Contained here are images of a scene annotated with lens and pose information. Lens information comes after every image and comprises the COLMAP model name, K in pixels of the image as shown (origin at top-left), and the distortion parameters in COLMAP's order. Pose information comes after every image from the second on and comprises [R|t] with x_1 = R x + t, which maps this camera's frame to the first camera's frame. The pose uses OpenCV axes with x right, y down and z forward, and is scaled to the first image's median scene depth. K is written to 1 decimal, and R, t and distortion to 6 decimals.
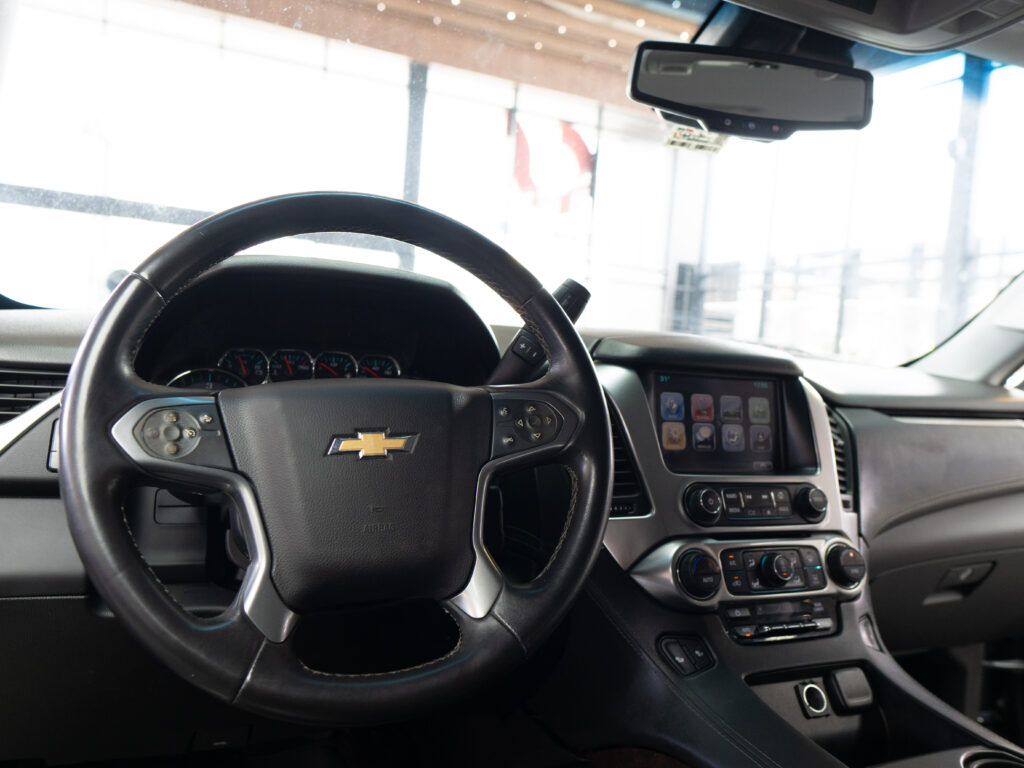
lens RADIAL K [[817.2, 0, 512.0], [0, 817.2, 384.0], [0, 0, 1]] dist [0.010020, 0.009402]
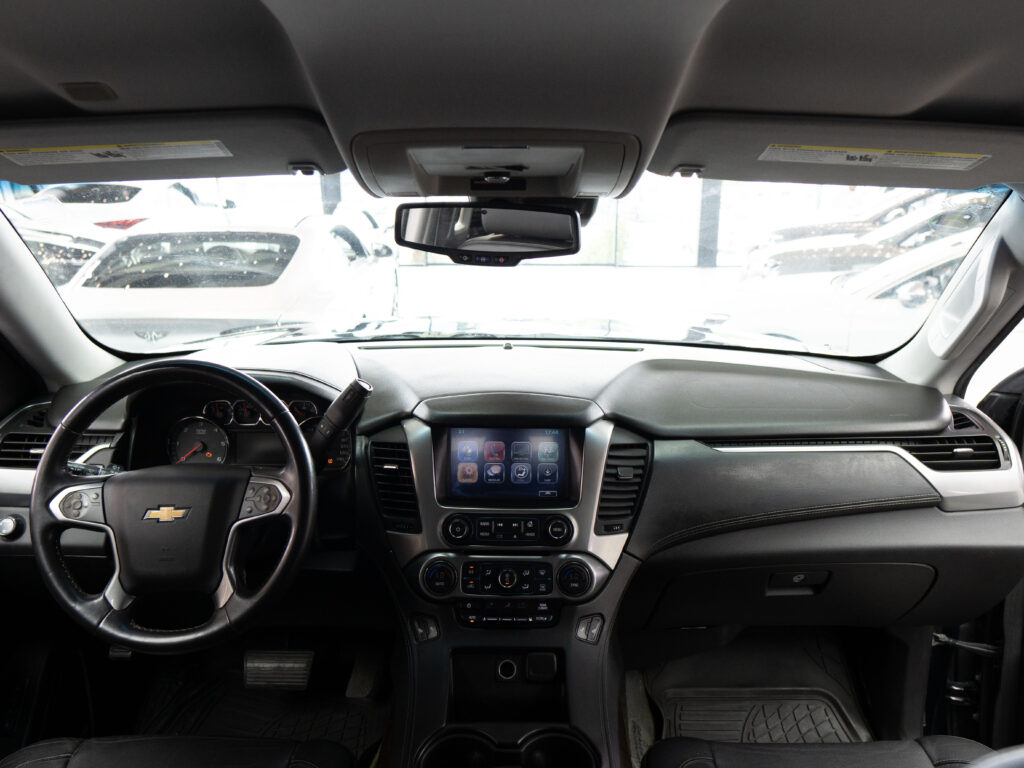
lens RADIAL K [[817.2, 0, 512.0], [0, 817.2, 384.0], [0, 0, 1]] dist [0.010020, 0.009402]
pose [[0.896287, 0.042966, -0.441388, 0.951395], [0.047594, 0.980228, 0.192062, -0.379257], [0.440913, -0.193150, 0.876521, -0.174282]]
